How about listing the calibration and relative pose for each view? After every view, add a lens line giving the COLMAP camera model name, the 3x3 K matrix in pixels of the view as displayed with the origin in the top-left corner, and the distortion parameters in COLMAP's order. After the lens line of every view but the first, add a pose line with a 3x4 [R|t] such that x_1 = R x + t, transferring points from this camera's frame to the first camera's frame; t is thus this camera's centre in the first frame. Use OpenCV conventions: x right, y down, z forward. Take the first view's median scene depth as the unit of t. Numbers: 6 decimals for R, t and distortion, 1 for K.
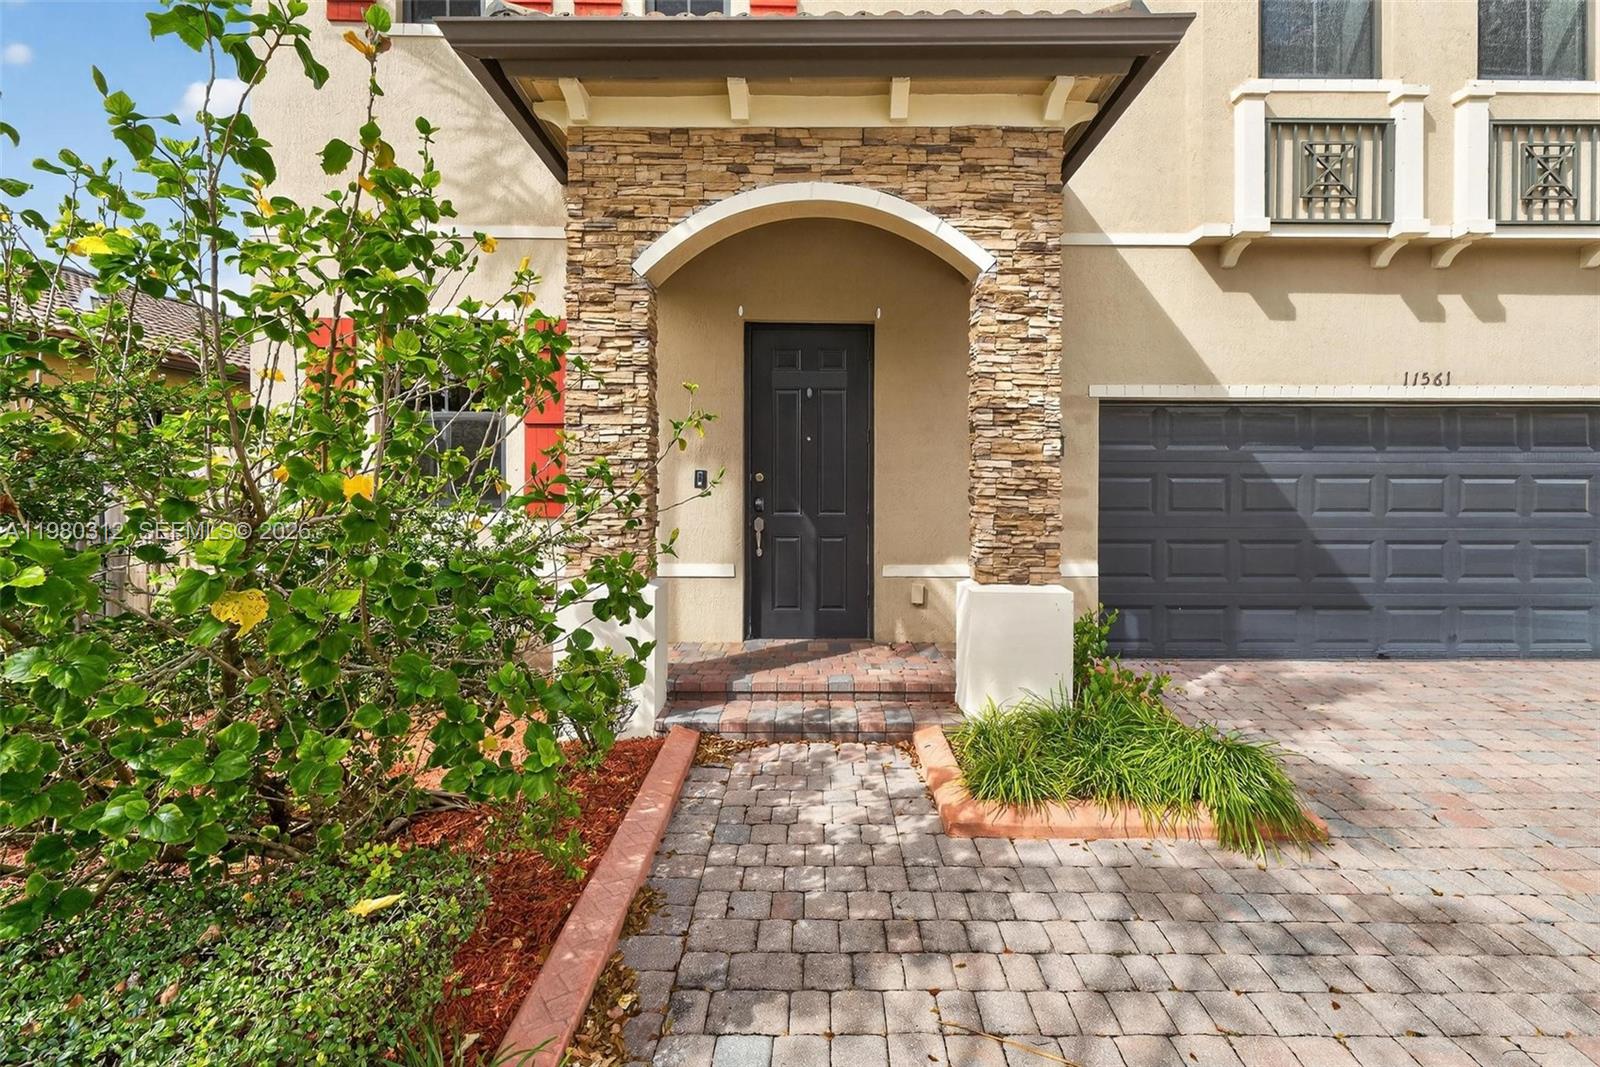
lens RADIAL K [[674.4, 0, 807.6], [0, 674.4, 490.4], [0, 0, 1]] dist [-0.000010, -0.000244]
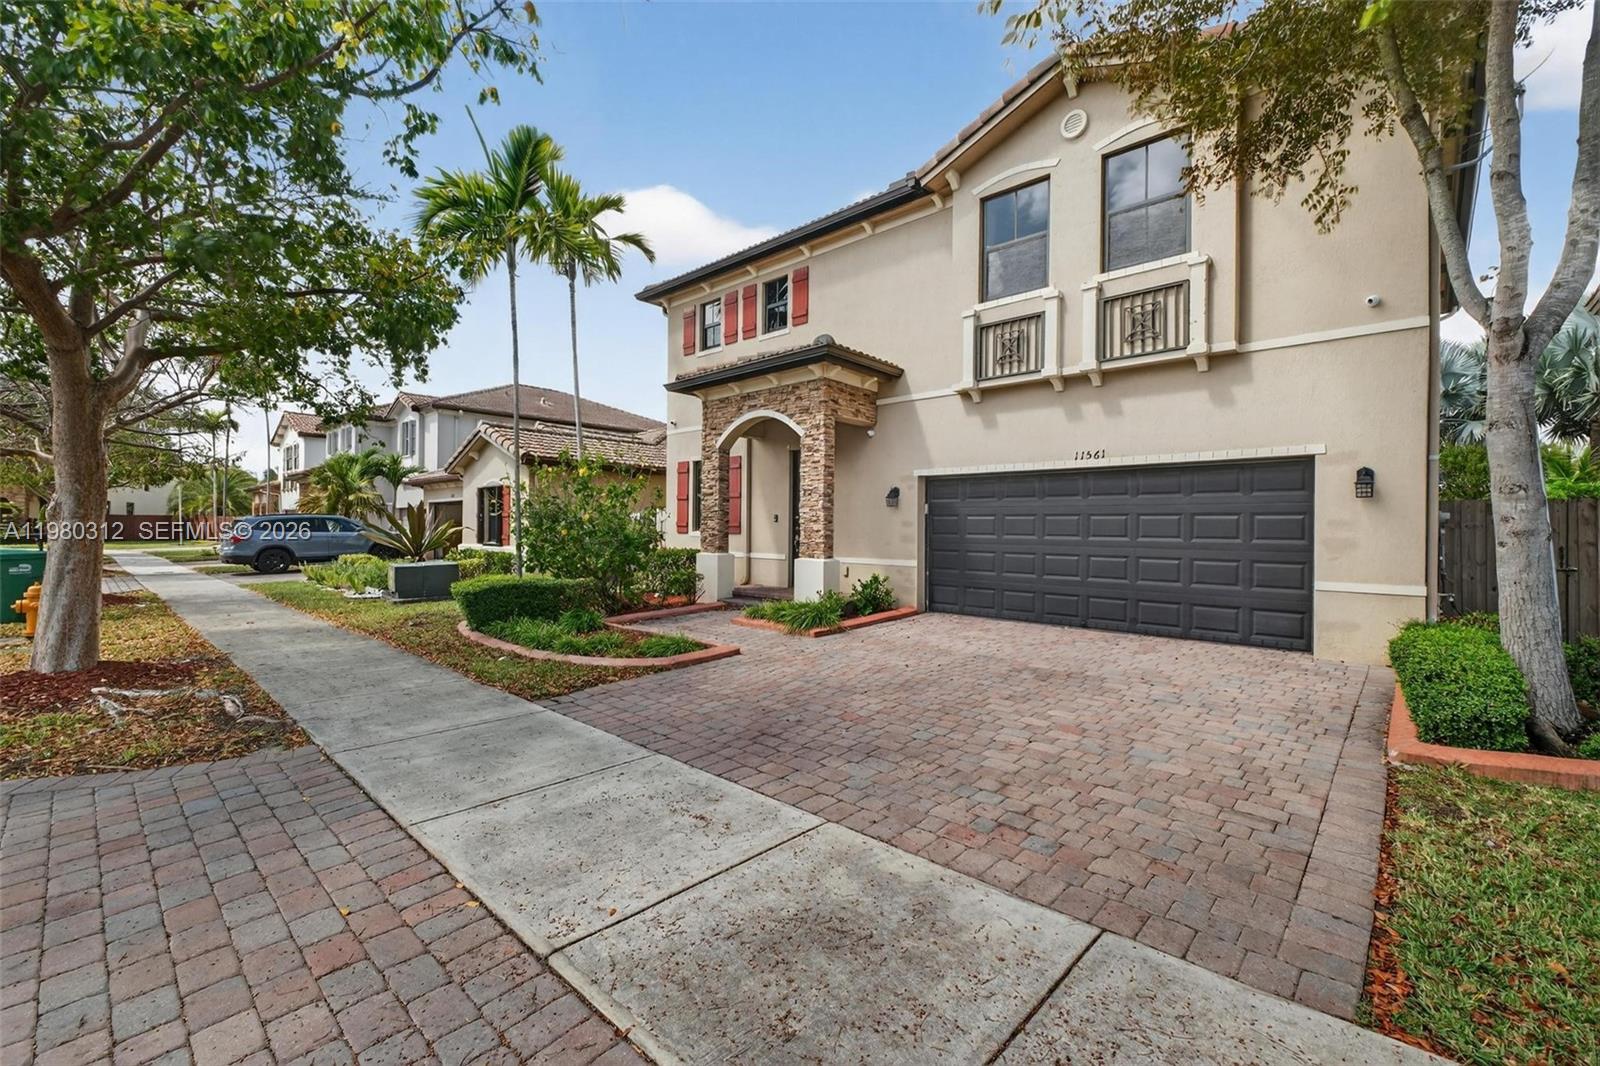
lens RADIAL K [[674.4, 0, 796.6], [0, 674.4, 528.3], [0, 0, 1]] dist [-0.000010, -0.000244]
pose [[0.725103, 0.006264, -0.688611, 1.604342], [-0.015658, 0.999850, -0.007393, 0.037703], [0.688462, 0.016143, 0.725093, -0.705516]]
